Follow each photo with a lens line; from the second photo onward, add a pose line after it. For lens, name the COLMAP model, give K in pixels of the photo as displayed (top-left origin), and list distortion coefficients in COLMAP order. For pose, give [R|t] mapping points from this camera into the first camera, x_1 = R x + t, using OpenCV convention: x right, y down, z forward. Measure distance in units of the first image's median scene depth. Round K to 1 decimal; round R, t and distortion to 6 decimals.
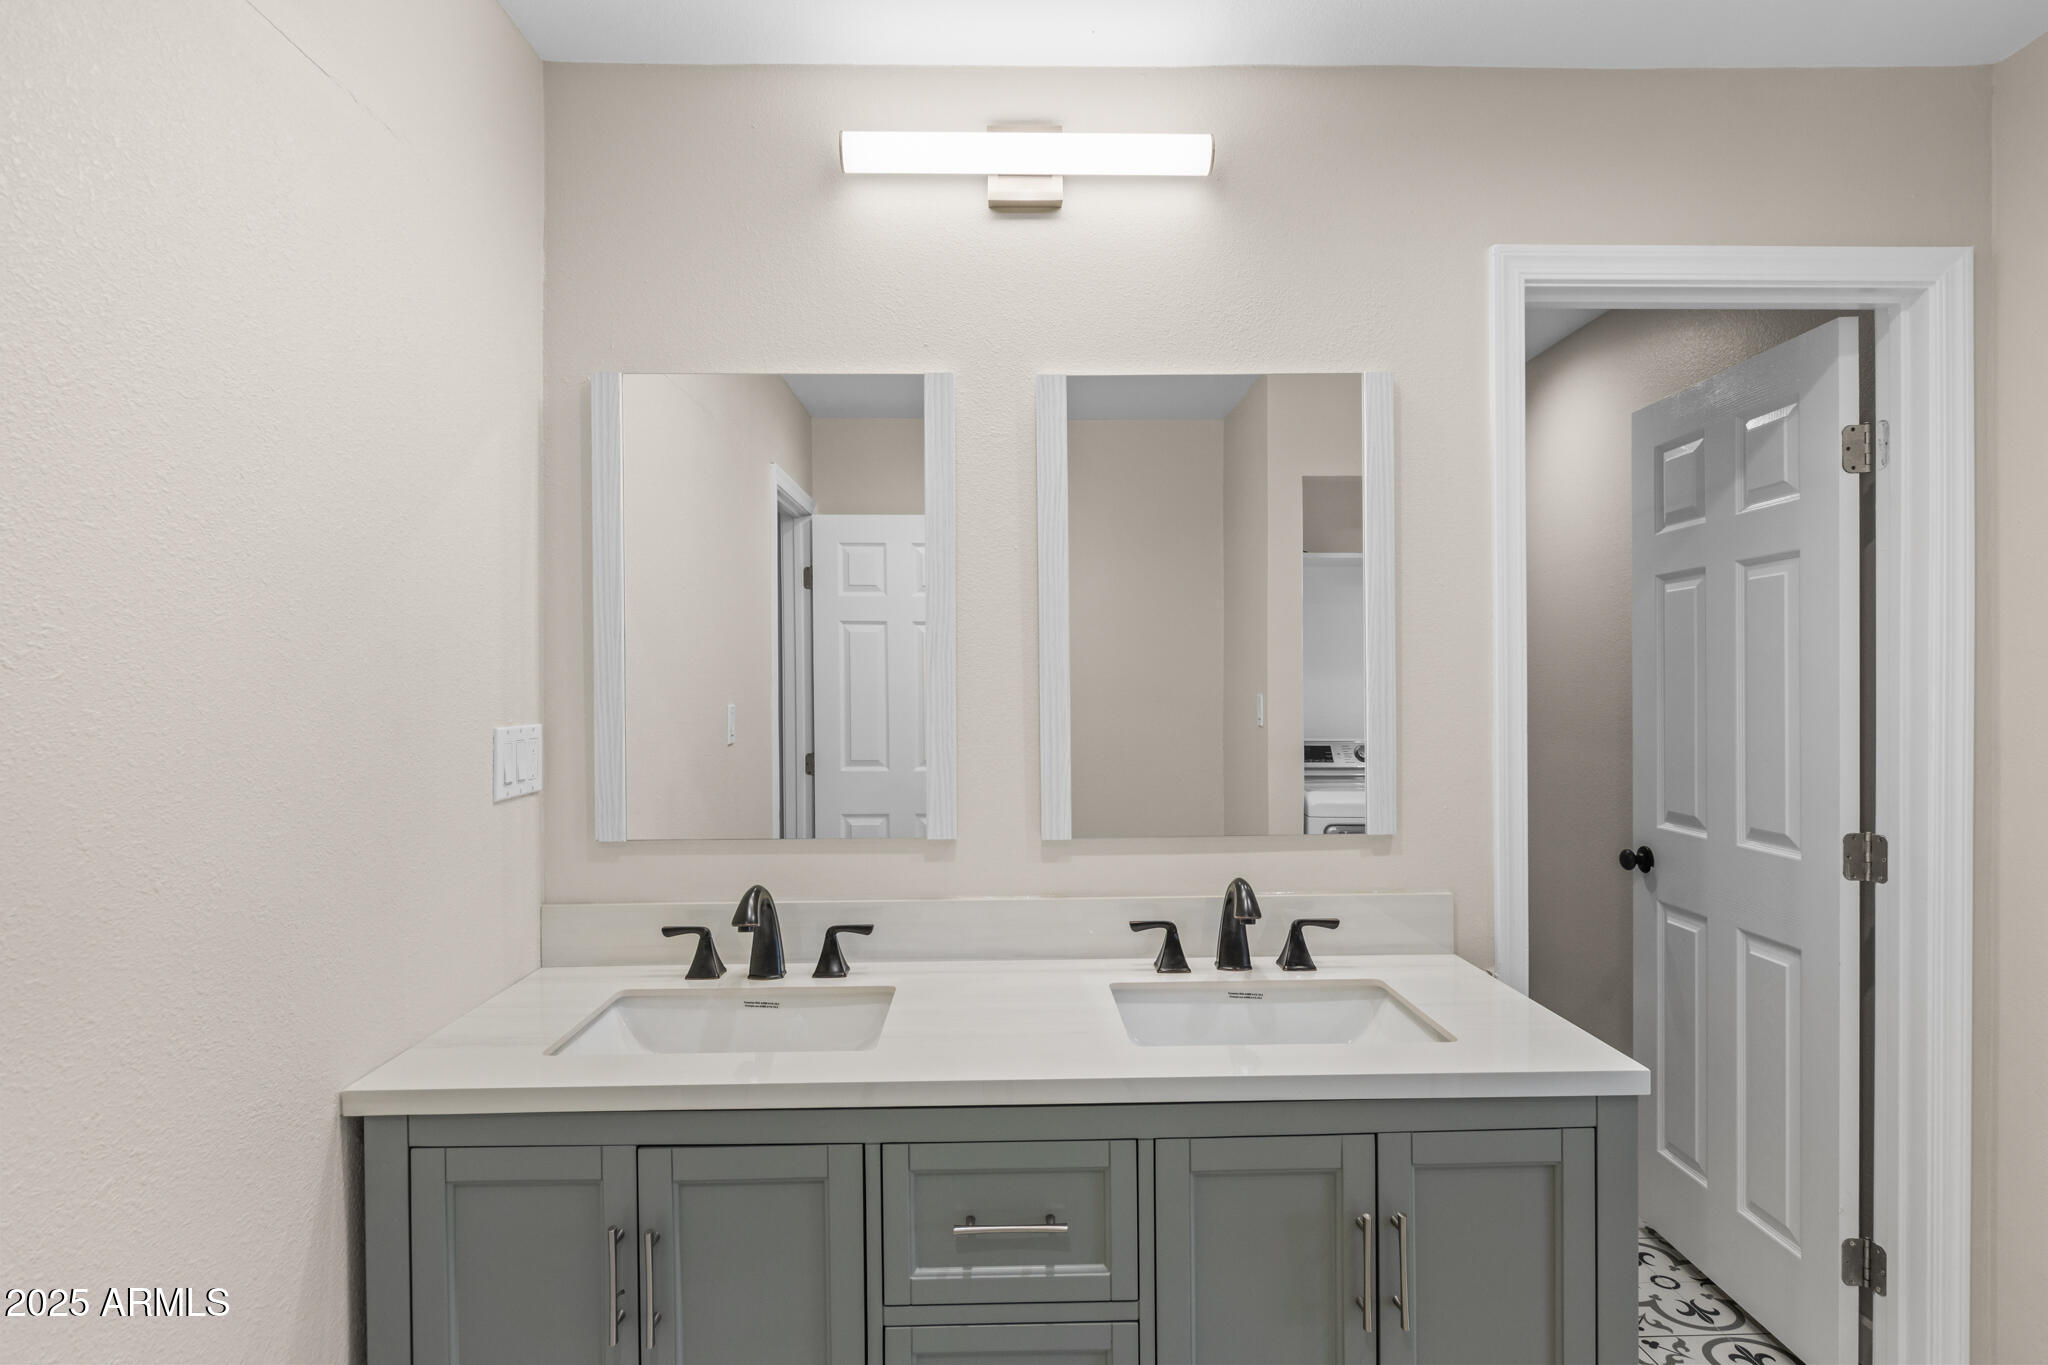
lens RADIAL K [[1080.8, 0, 1019.6], [0, 1080.8, 694.7], [0, 0, 1]] dist [0.006842, -0.004054]
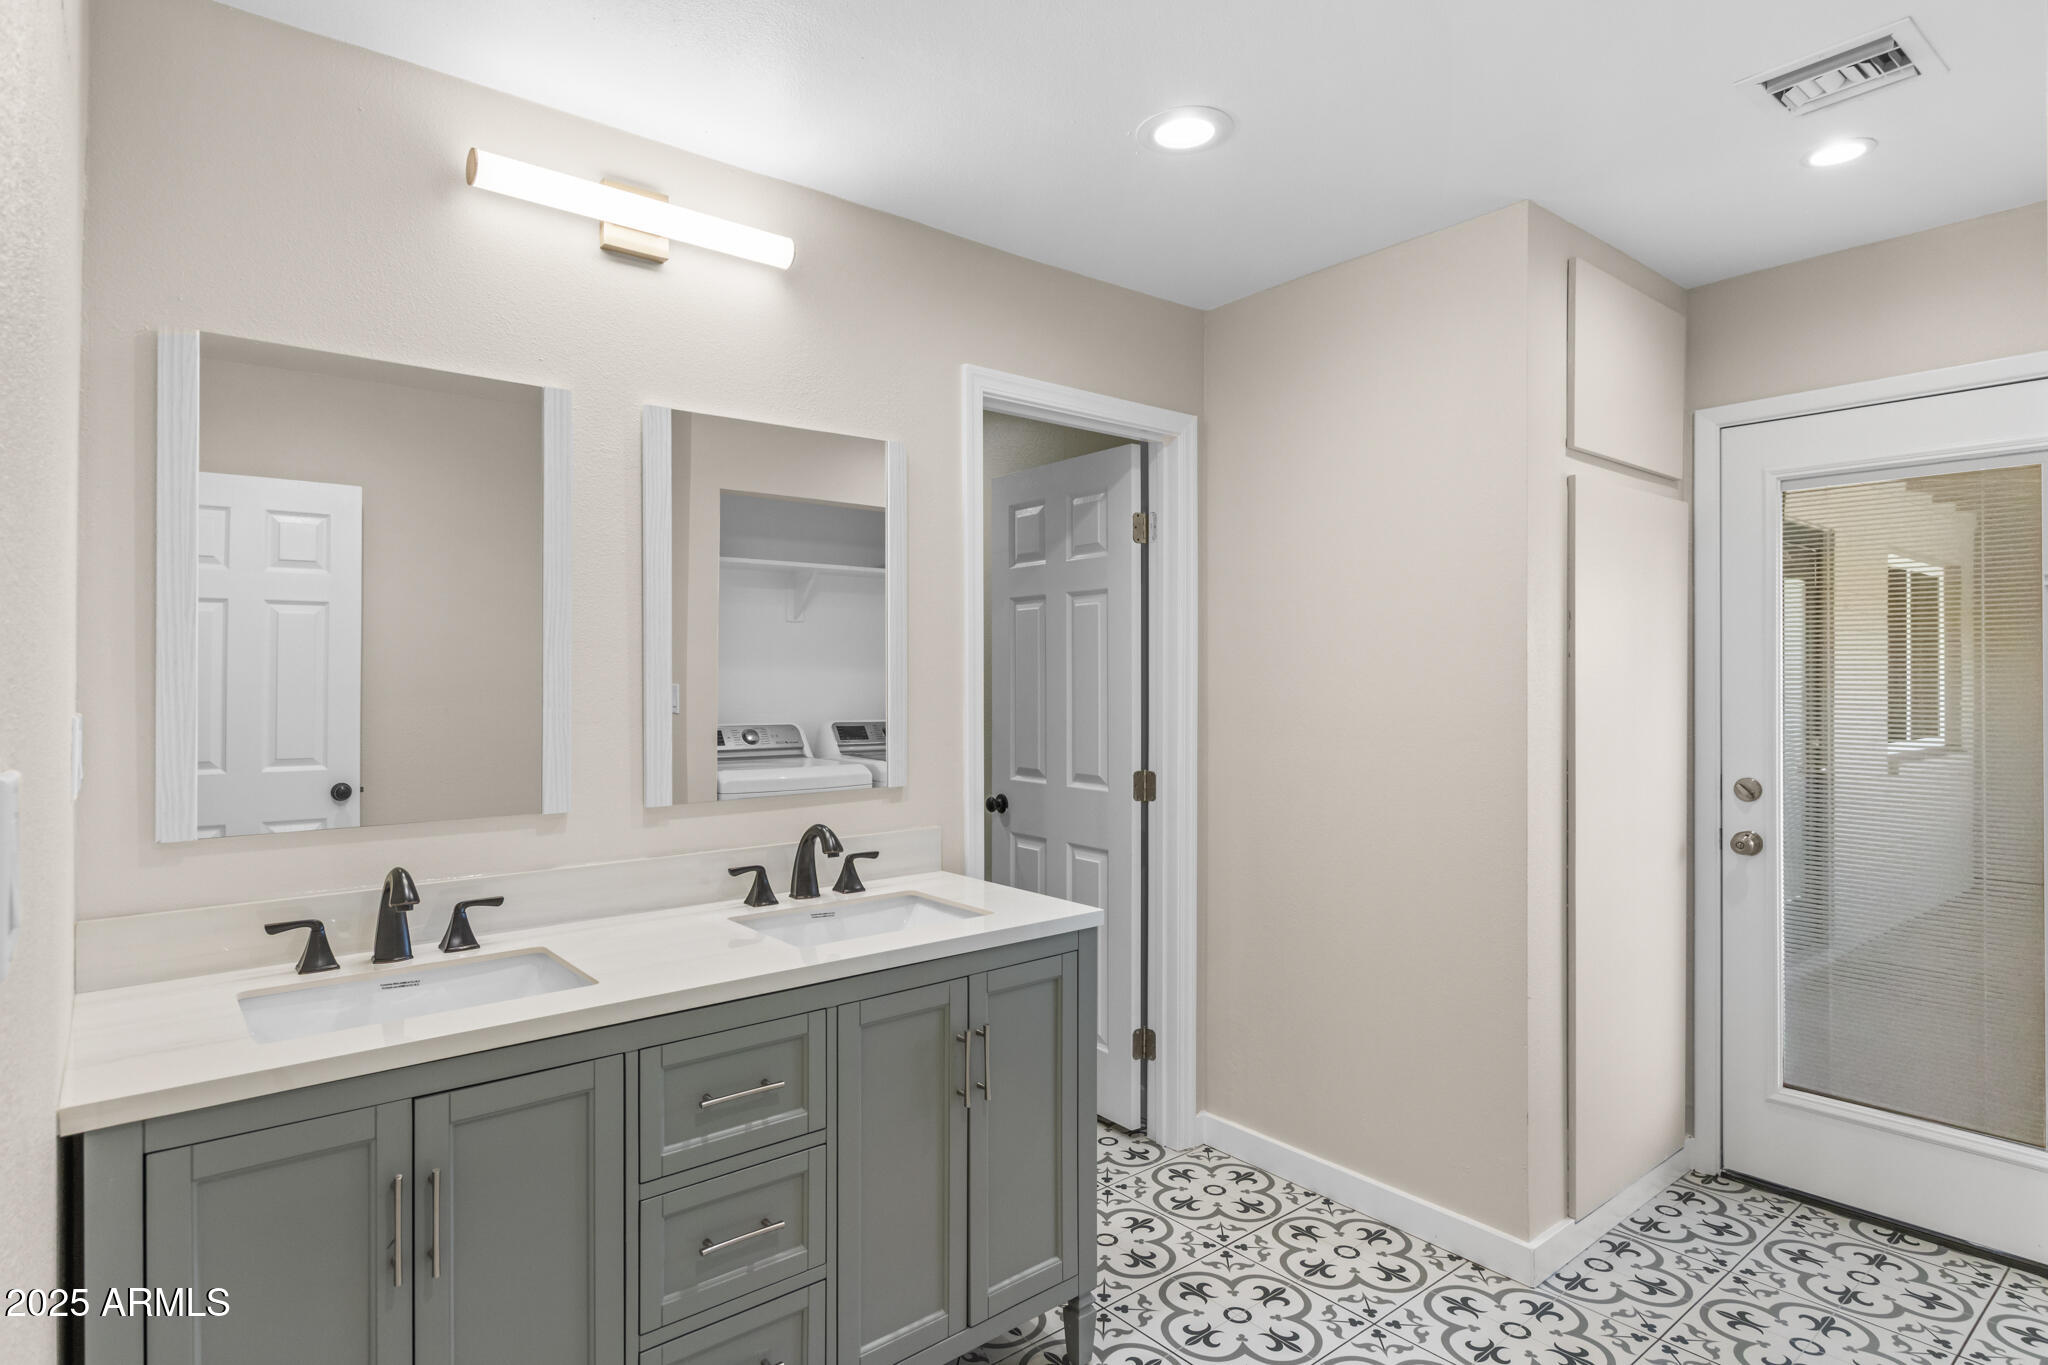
lens RADIAL K [[1080.8, 0, 1032.0], [0, 1080.8, 676.1], [0, 0, 1]] dist [0.006842, -0.004054]
pose [[0.784489, 0.005622, 0.620117, -0.369136], [0.000697, 0.999950, -0.009948, 0.005909], [-0.620142, 0.008237, 0.784446, -0.156737]]
